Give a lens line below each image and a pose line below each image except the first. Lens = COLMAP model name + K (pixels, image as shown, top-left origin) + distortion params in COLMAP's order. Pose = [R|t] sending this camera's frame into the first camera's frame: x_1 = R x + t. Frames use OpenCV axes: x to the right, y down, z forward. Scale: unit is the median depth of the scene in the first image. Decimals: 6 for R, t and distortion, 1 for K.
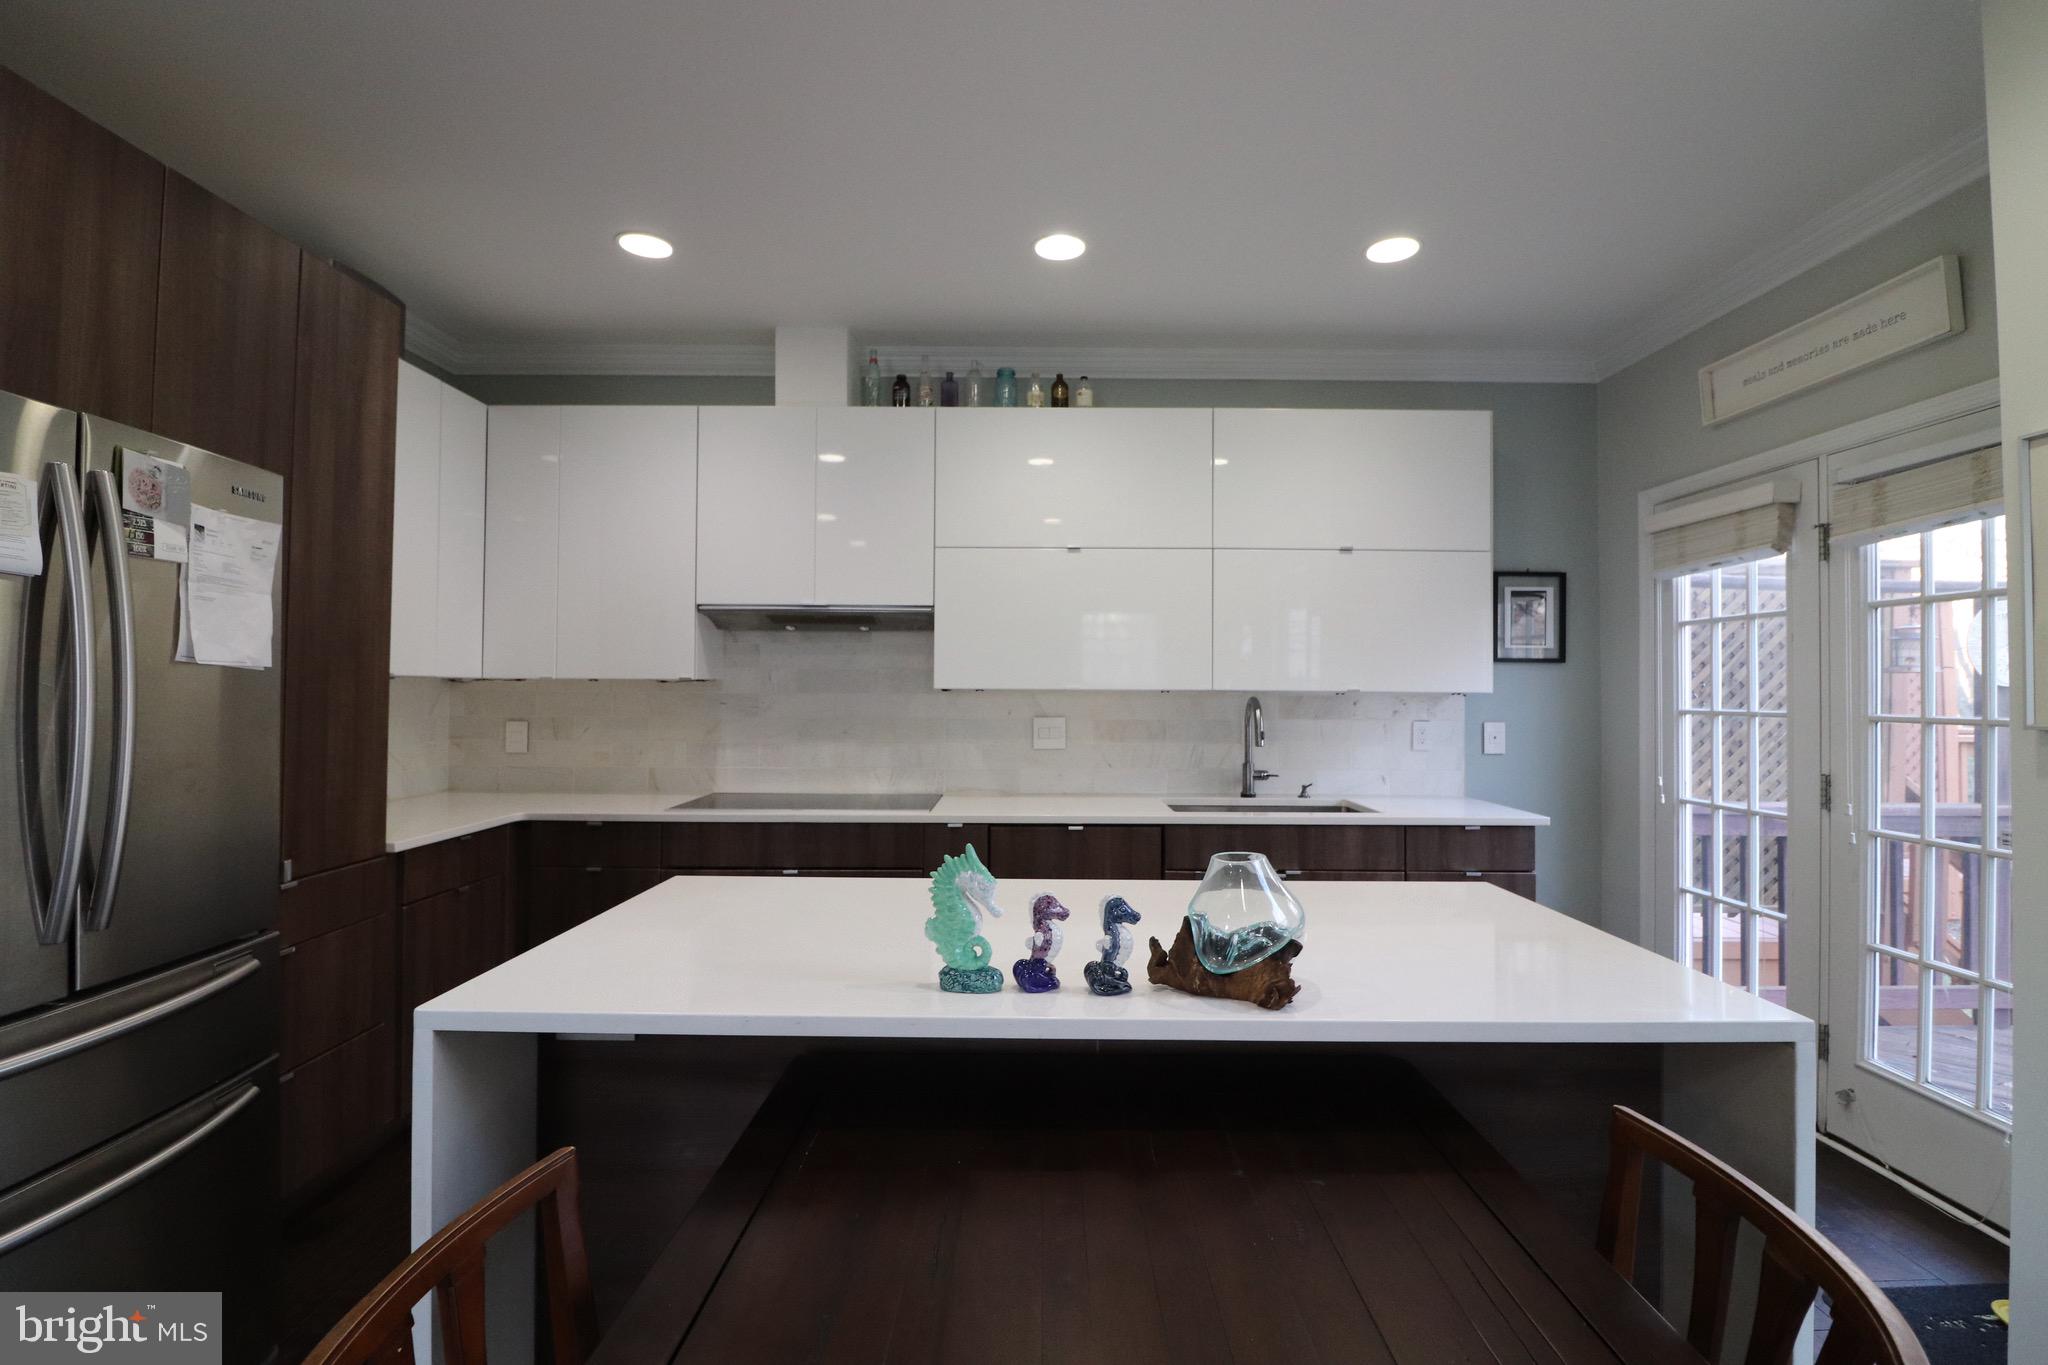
lens RADIAL K [[944.1, 0, 1026.2], [0, 944.1, 675.3], [0, 0, 1]] dist [0.000962, -0.013535]
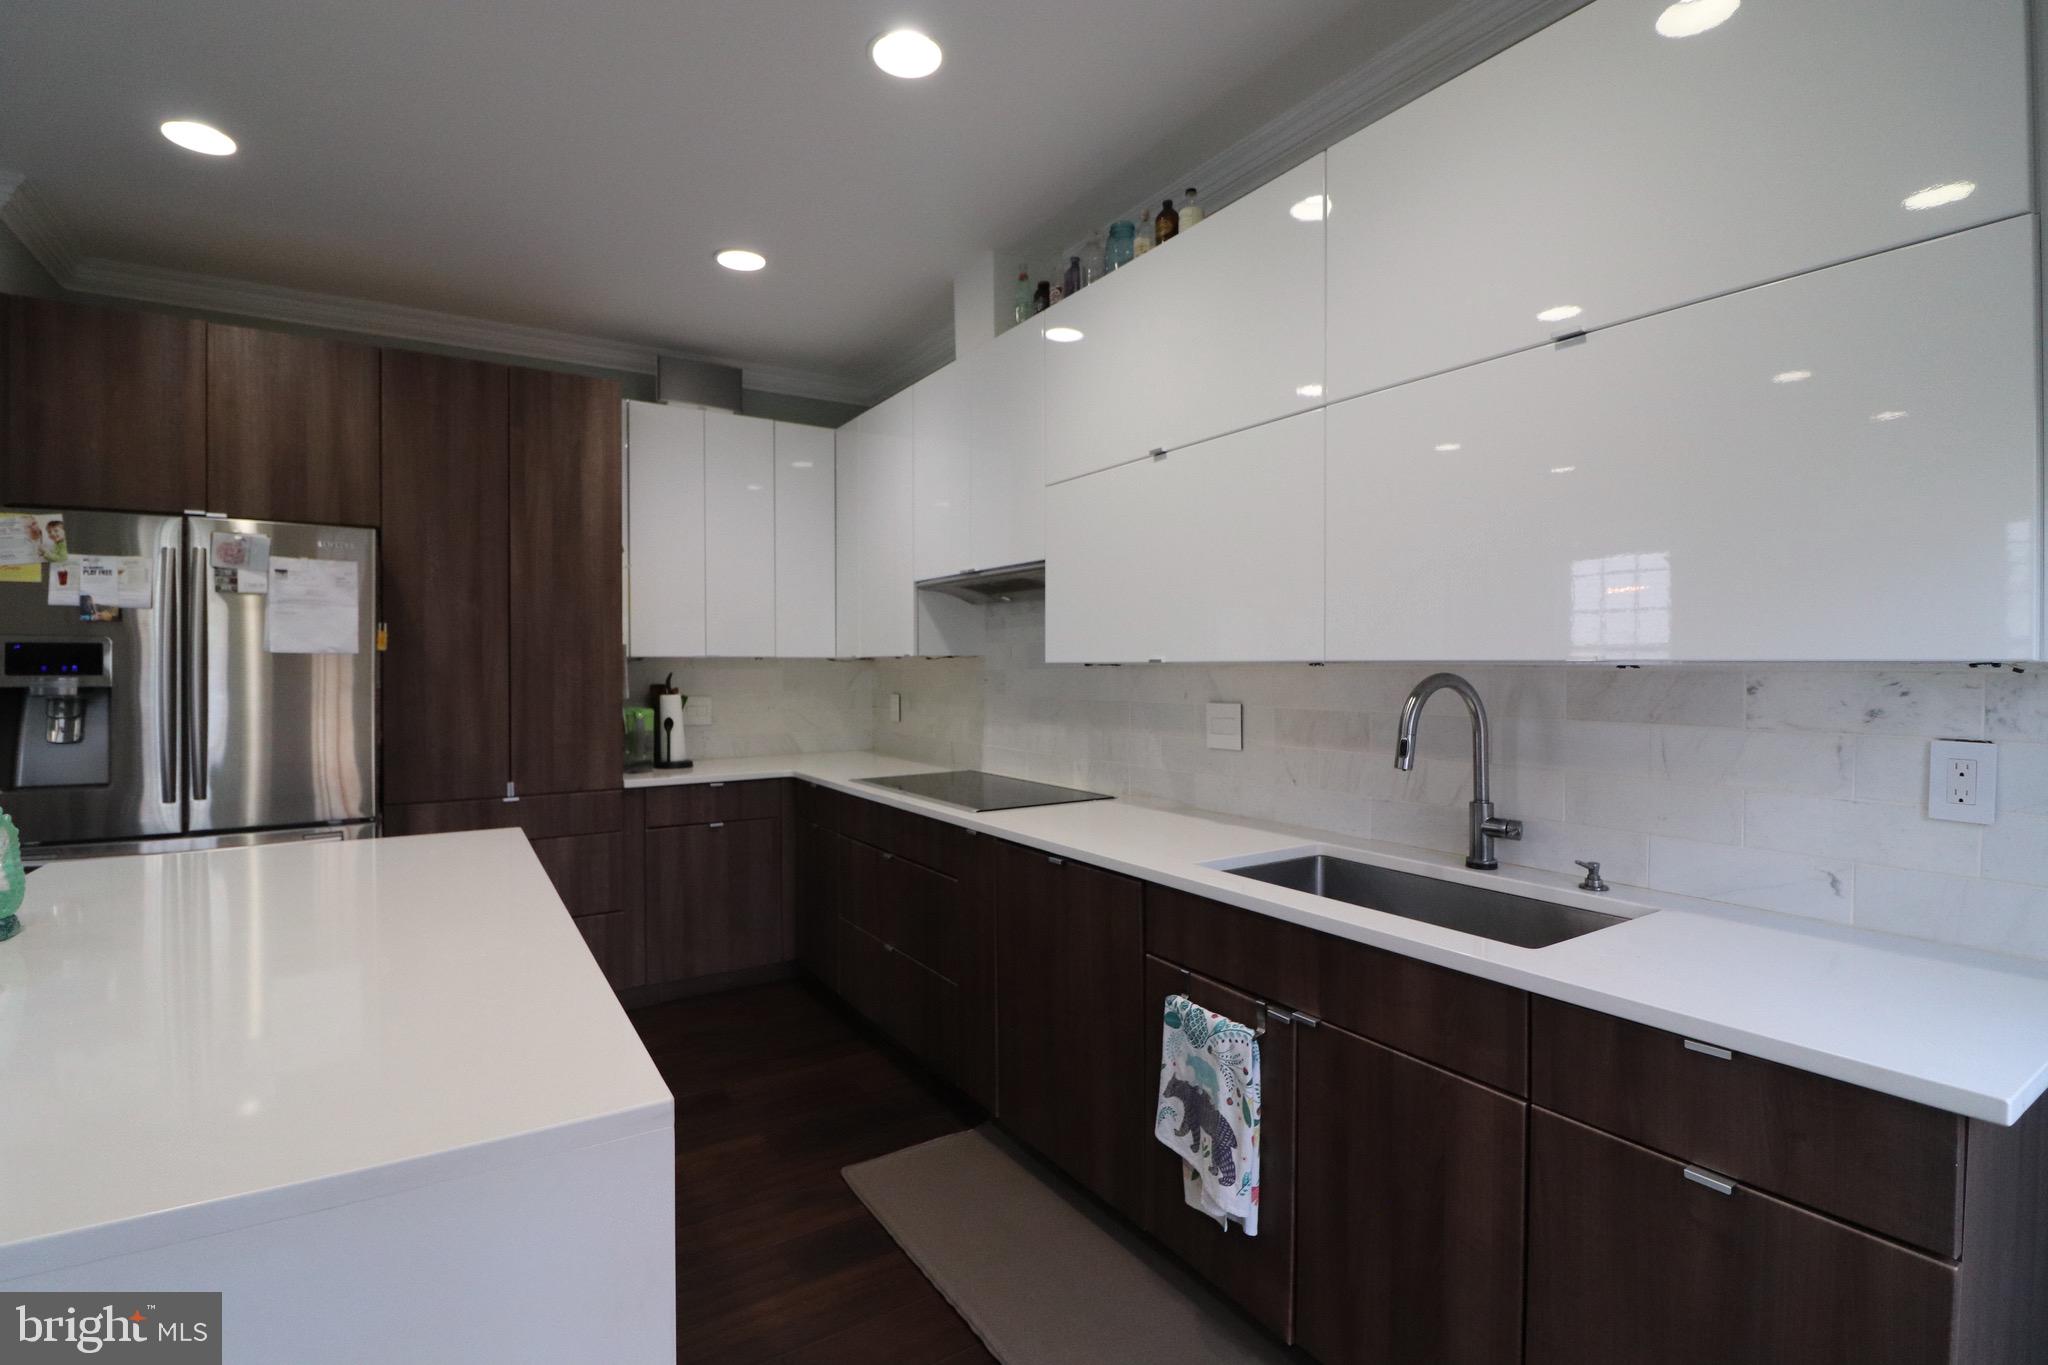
lens RADIAL K [[953.5, 0, 1006.1], [0, 953.5, 681.3], [0, 0, 1]] dist [-0.000615, -0.000337]
pose [[0.527935, 0.007819, -0.849249, 0.596758], [0.017865, 0.999634, 0.020309, 0.013663], [0.849097, -0.025893, 0.527602, 0.569338]]
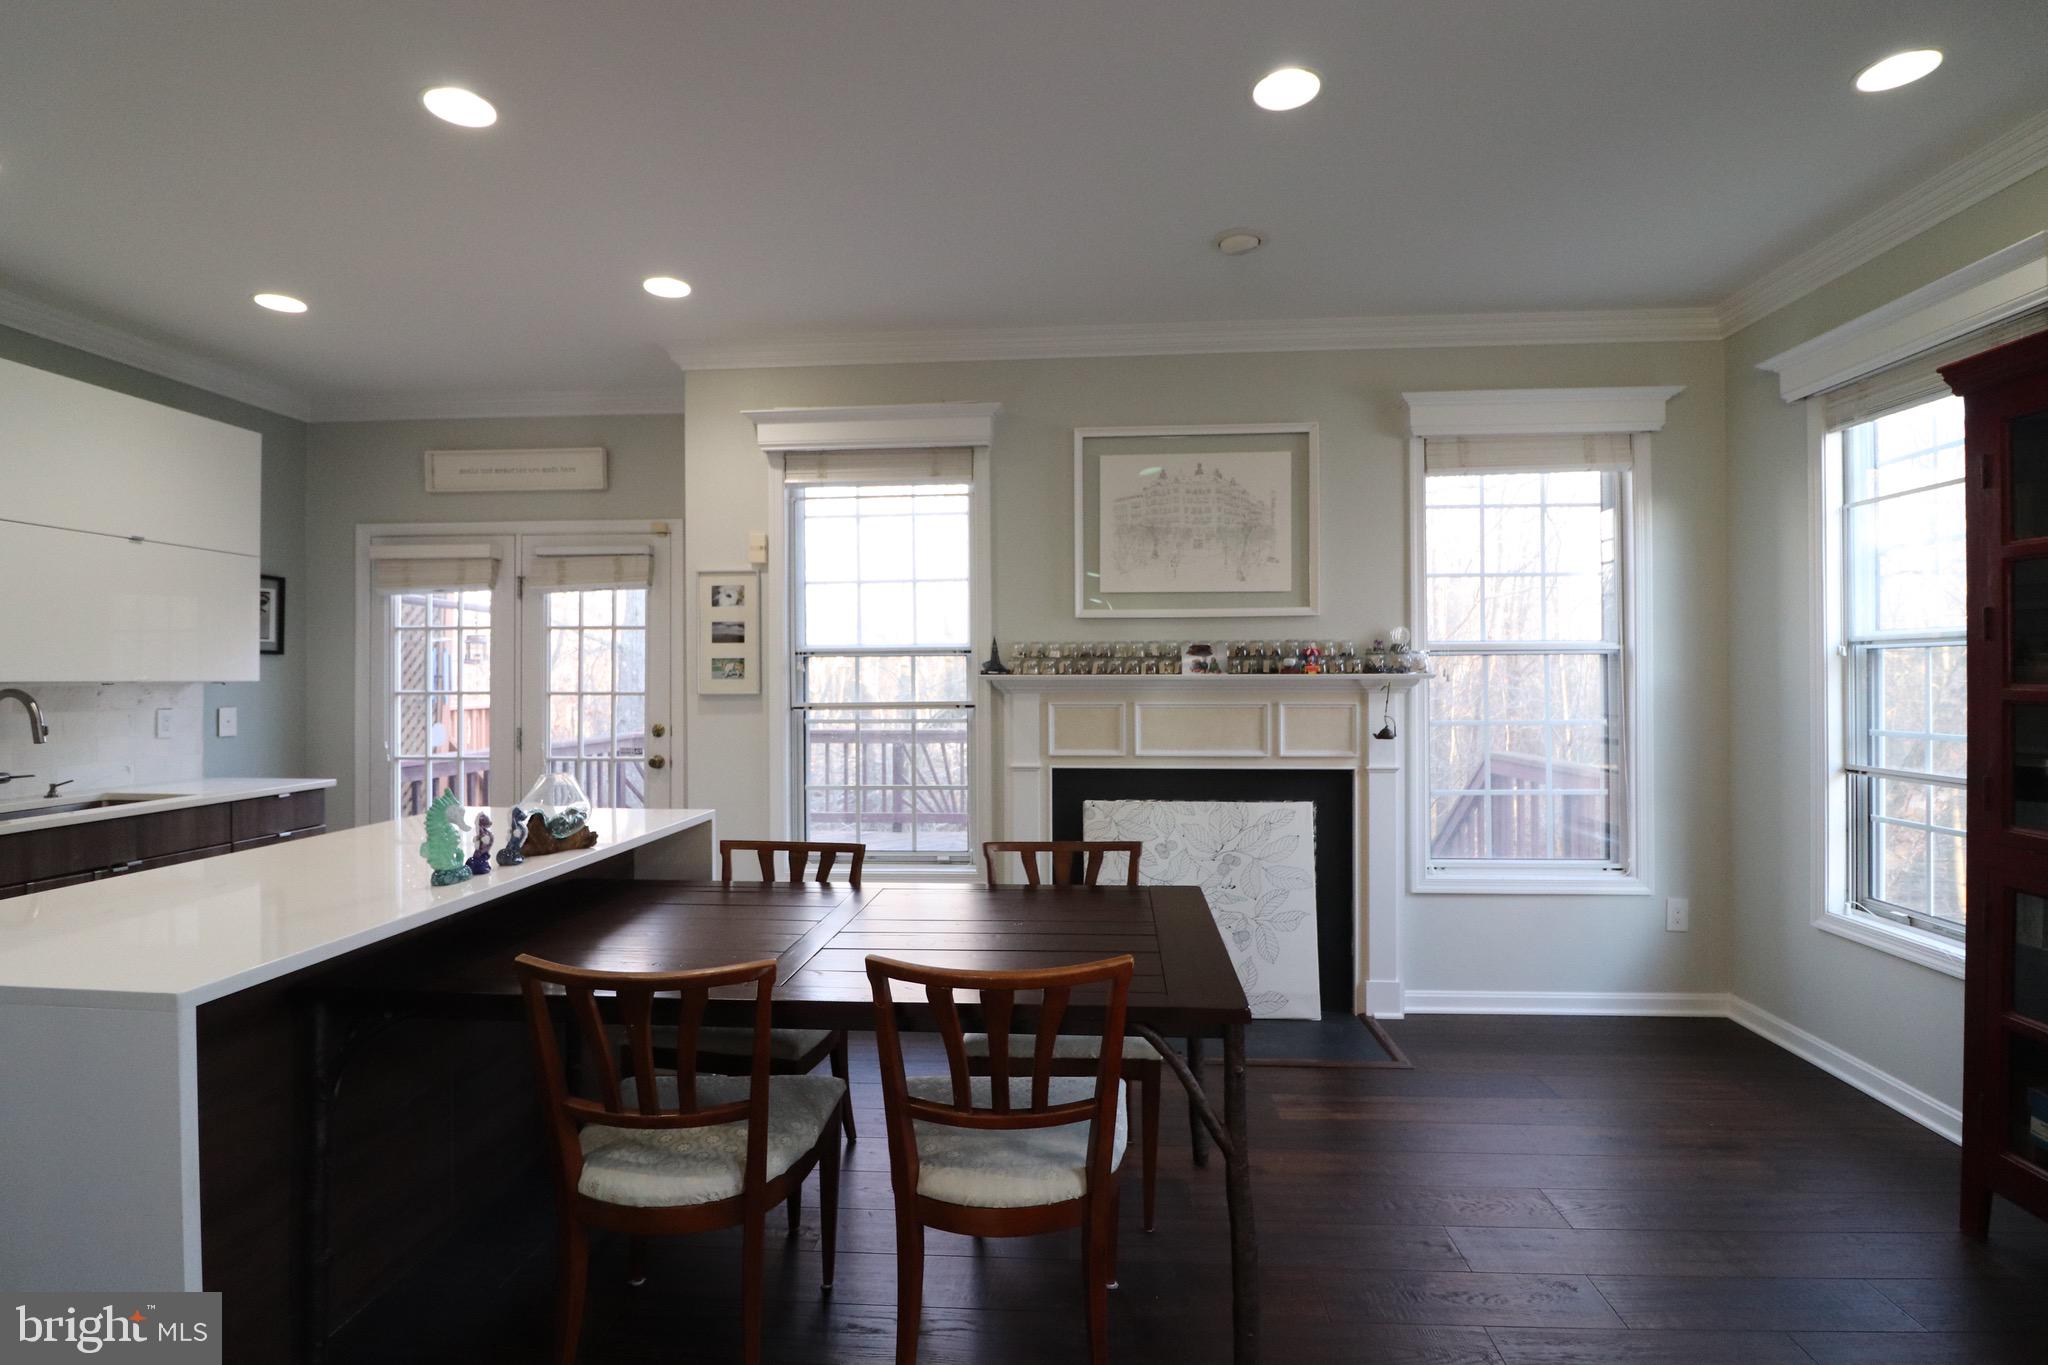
lens RADIAL K [[944.1, 0, 1026.2], [0, 944.1, 675.3], [0, 0, 1]] dist [0.000962, -0.013535]
pose [[0.074971, -0.005766, 0.997169, -0.596543], [-0.013328, 0.999888, 0.006784, -0.008902], [-0.997097, -0.013799, 0.074886, -0.011334]]
